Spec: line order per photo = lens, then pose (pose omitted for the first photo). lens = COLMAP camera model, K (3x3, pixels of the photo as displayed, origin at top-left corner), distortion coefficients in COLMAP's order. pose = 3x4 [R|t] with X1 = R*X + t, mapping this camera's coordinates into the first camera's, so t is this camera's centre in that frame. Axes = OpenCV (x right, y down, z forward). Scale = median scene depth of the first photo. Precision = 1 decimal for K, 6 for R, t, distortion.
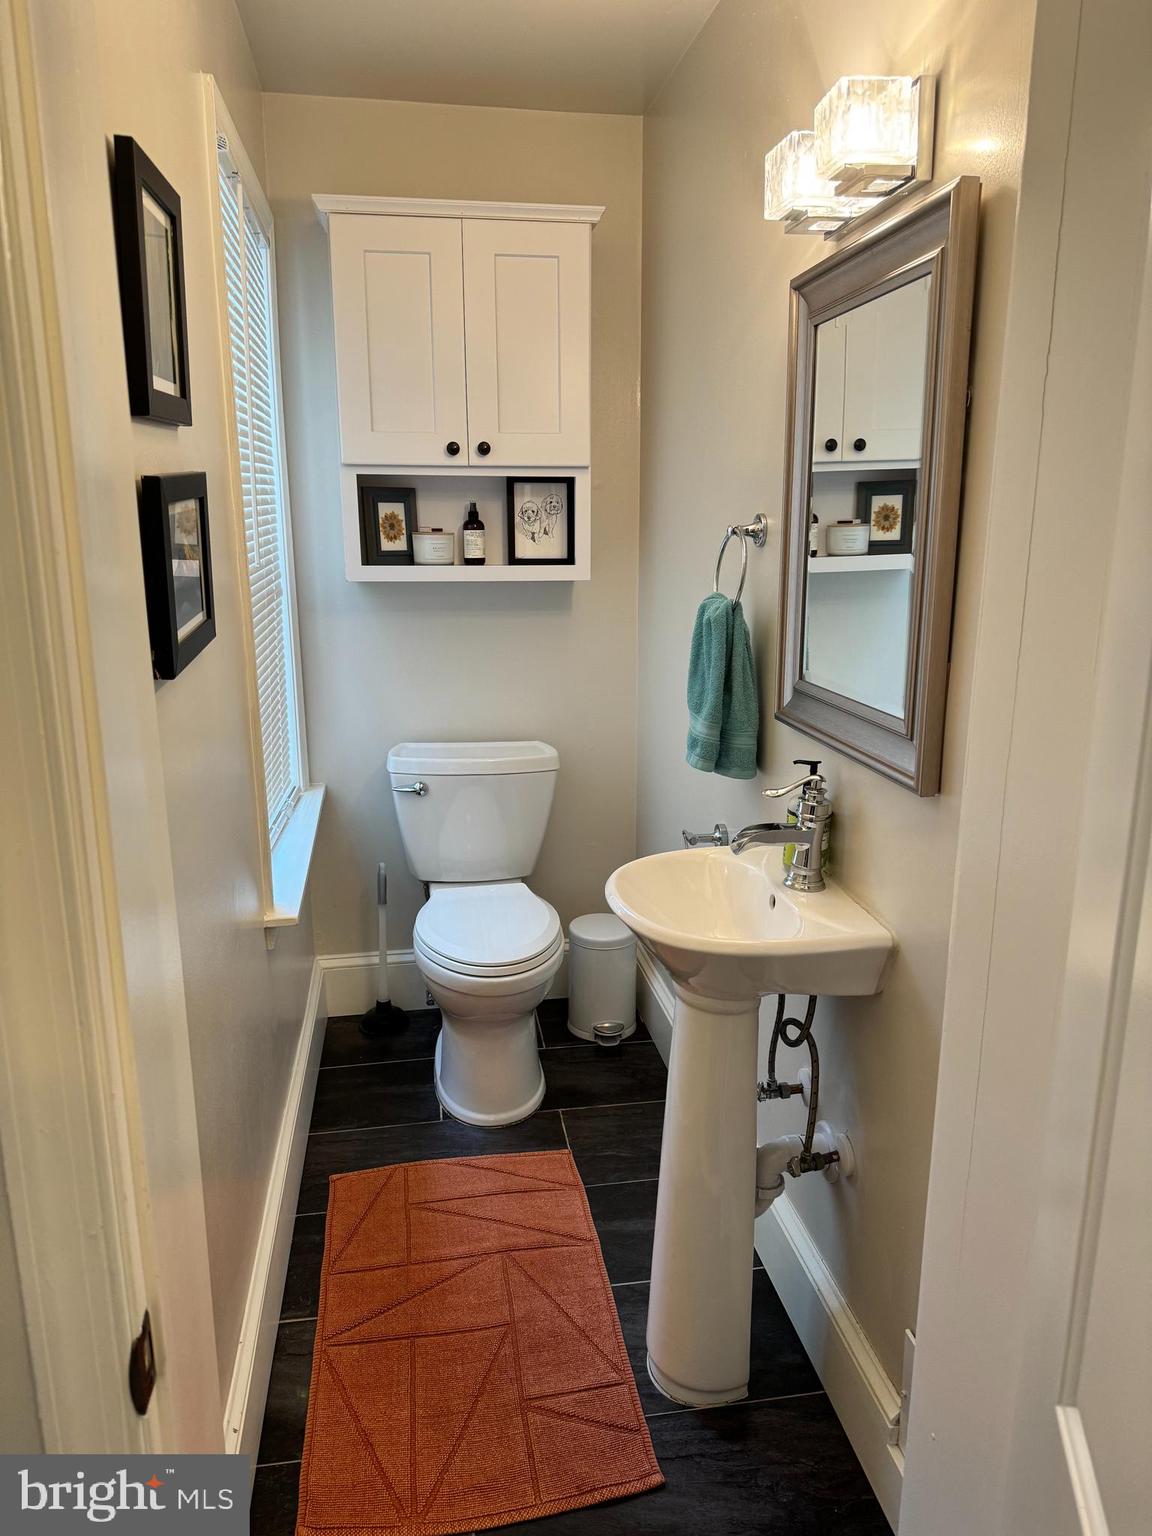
lens RADIAL K [[1069.5, 0, 574.0], [0, 1069.5, 762.8], [0, 0, 1]] dist [0.051096, -0.002524]
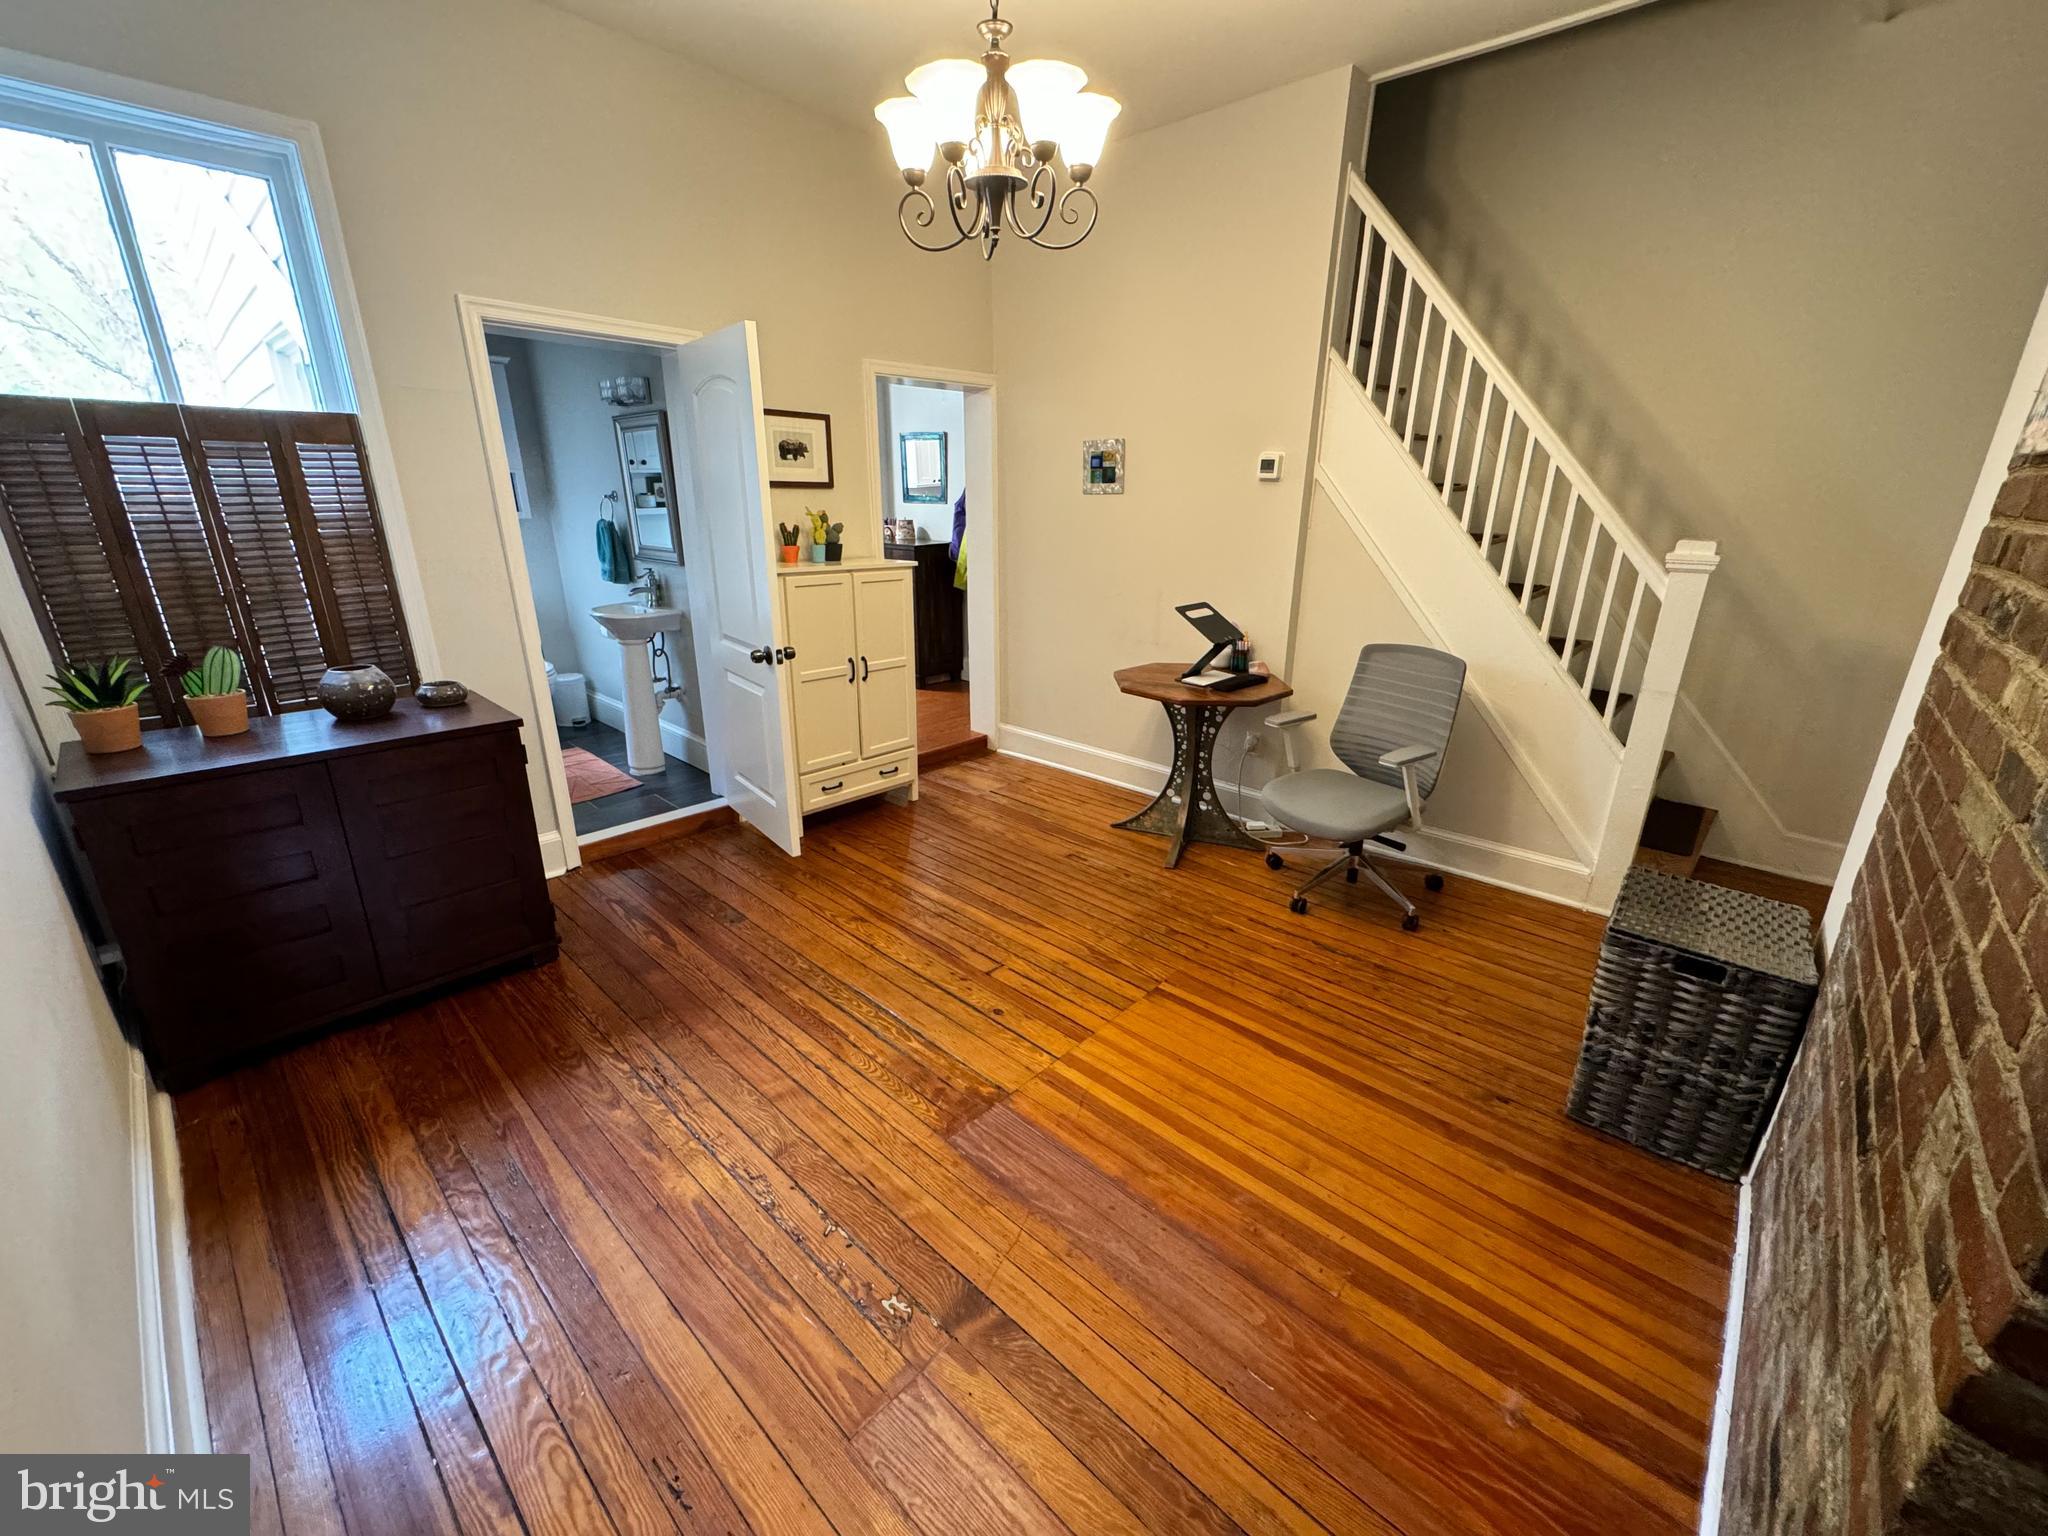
lens RADIAL K [[818.3, 0, 1016.0], [0, 818.3, 775.8], [0, 0, 1]] dist [-0.001140, -0.000009]
pose [[0.793221, -0.191048, 0.578187, -0.396826], [0.127571, 0.980575, 0.148992, 0.339967], [-0.595420, -0.044424, 0.802185, -1.478853]]
